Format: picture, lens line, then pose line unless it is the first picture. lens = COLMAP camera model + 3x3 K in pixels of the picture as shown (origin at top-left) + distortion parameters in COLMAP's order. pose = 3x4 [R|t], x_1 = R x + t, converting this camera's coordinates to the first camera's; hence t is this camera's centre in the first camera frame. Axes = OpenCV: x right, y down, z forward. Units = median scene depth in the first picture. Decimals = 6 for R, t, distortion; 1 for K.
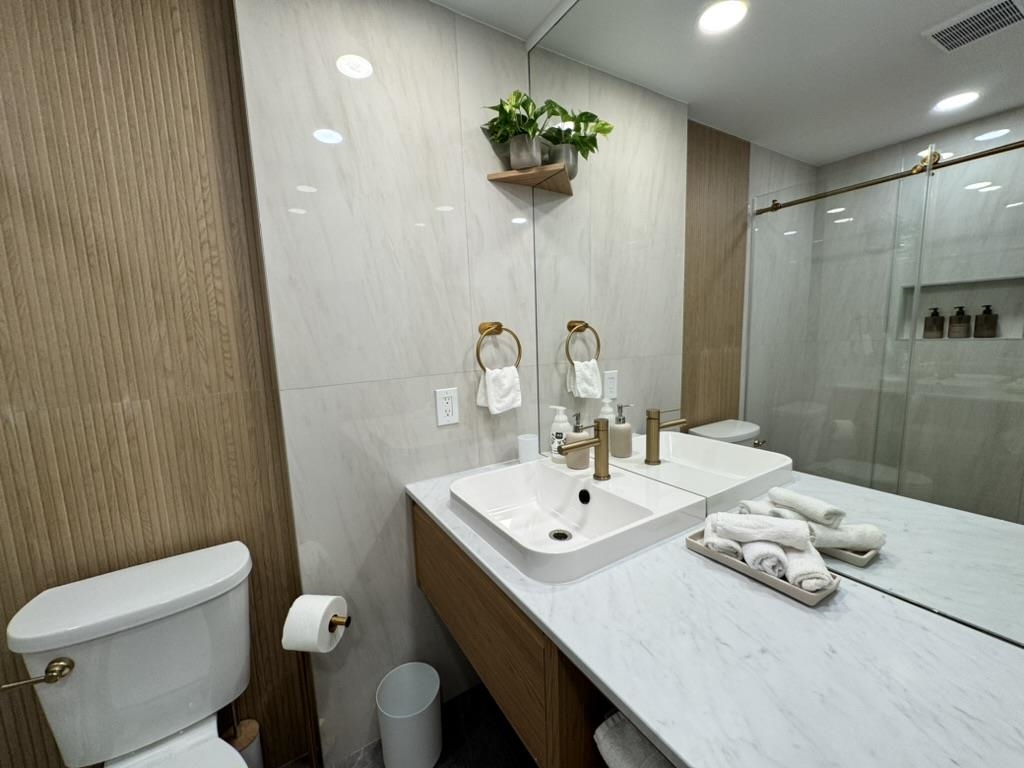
lens RADIAL K [[409.1, 0, 510.8], [0, 409.1, 382.7], [0, 0, 1]] dist [0.000727, -0.000146]
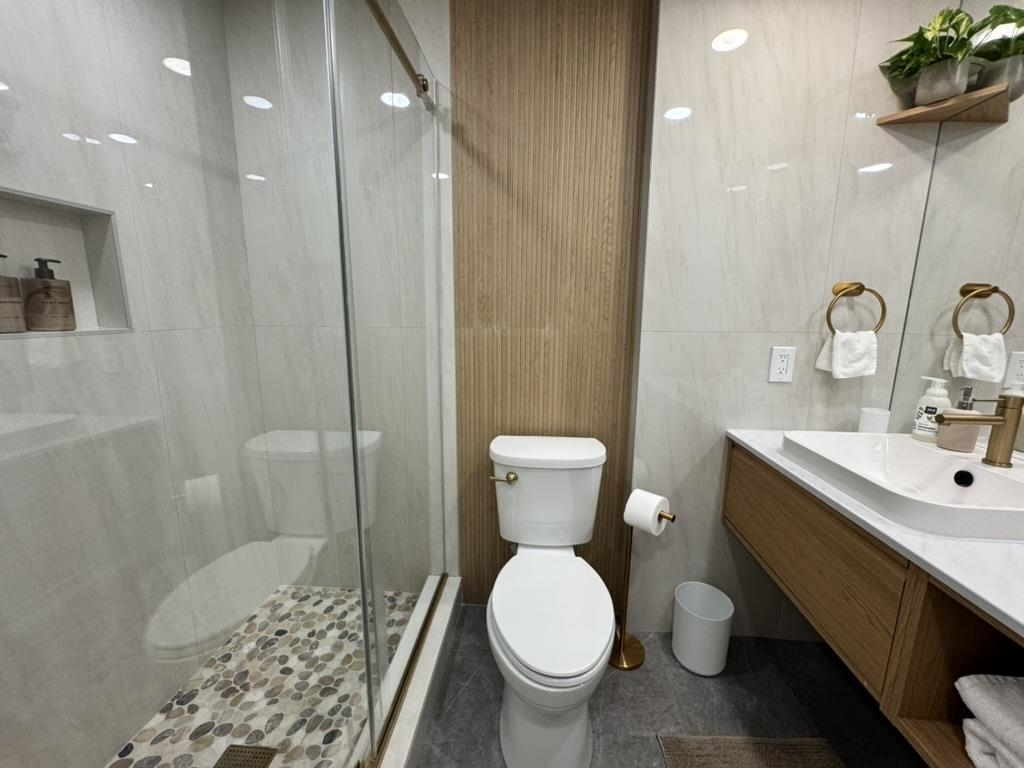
lens RADIAL K [[409.1, 0, 510.8], [0, 409.1, 382.7], [0, 0, 1]] dist [0.000727, -0.000146]
pose [[0.806779, 0.148028, -0.572009, -0.115420], [-0.113839, 0.988913, 0.095355, 0.087236], [0.579782, -0.011814, 0.814686, -0.244121]]
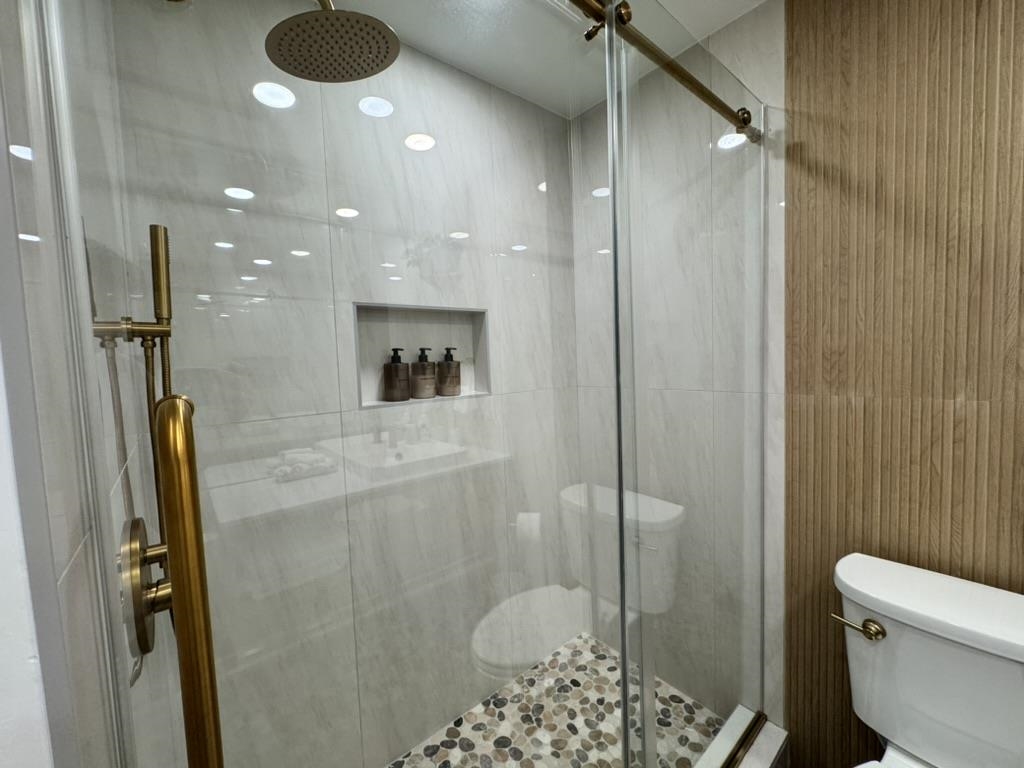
lens RADIAL K [[407.4, 0, 512.3], [0, 407.4, 381.6], [0, 0, 1]] dist [-0.001532, -0.000068]
pose [[0.141854, 0.093056, -0.985504, -0.133506], [-0.092555, 0.992457, 0.080391, 0.018953], [0.985551, 0.079810, 0.149397, -0.117044]]
